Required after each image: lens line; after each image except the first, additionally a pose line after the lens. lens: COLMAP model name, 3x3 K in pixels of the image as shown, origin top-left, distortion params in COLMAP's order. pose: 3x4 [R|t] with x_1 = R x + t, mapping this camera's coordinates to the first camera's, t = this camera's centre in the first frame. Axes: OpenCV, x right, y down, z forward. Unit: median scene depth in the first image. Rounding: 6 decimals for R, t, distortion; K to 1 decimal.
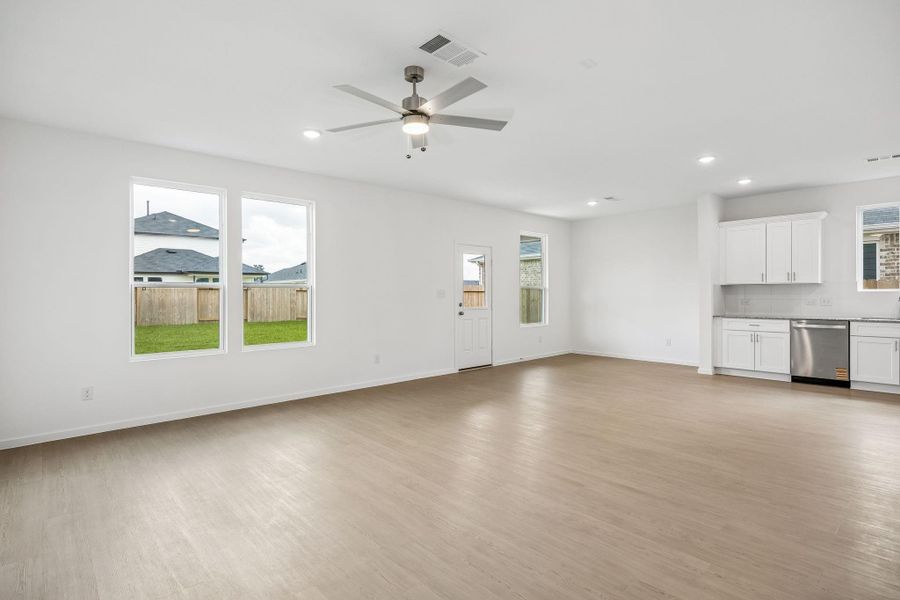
lens RADIAL K [[448.1, 0, 449.4], [0, 448.1, 297.4], [0, 0, 1]] dist [-0.005320, -0.000806]
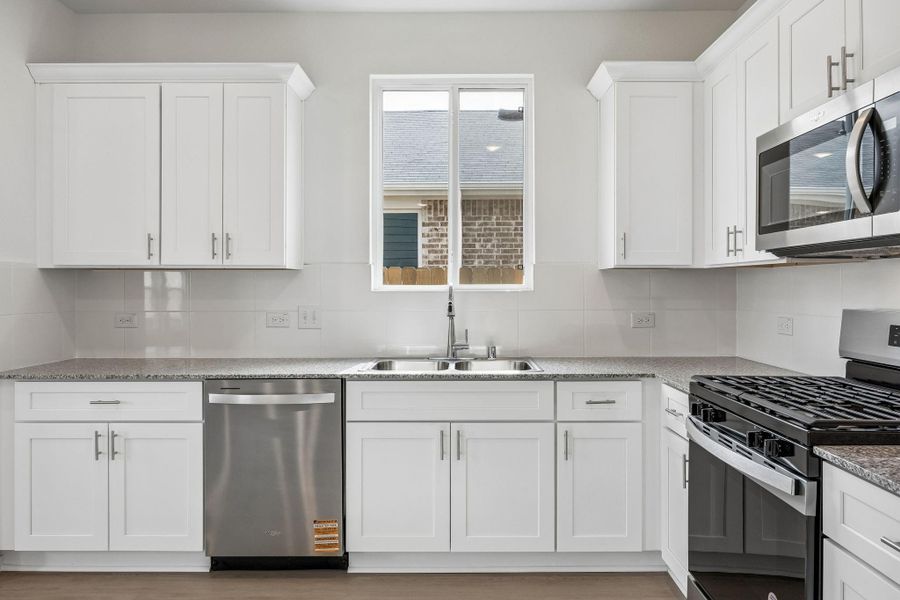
lens RADIAL K [[603.1, 0, 468.5], [0, 603.1, 285.5], [0, 0, 1]] dist [-0.000816, -0.002250]
pose [[0.670755, 0.005466, 0.741659, 0.504696], [0.002214, 0.999954, -0.009372, -0.011412], [-0.741676, 0.007928, 0.670711, 0.505667]]
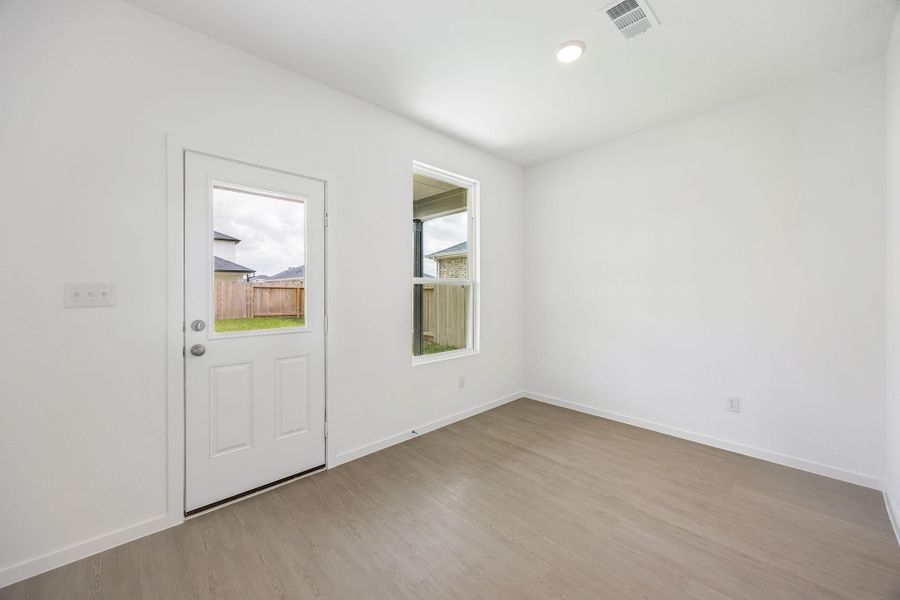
lens RADIAL K [[345.7, 0, 452.6], [0, 345.7, 295.1], [0, 0, 1]] dist [-0.002310, 0.000102]
pose [[0.999739, 0.004652, 0.022350, 0.229299], [-0.004739, 0.999981, 0.003842, -0.010500], [-0.022332, -0.003947, 0.999743, 0.757692]]
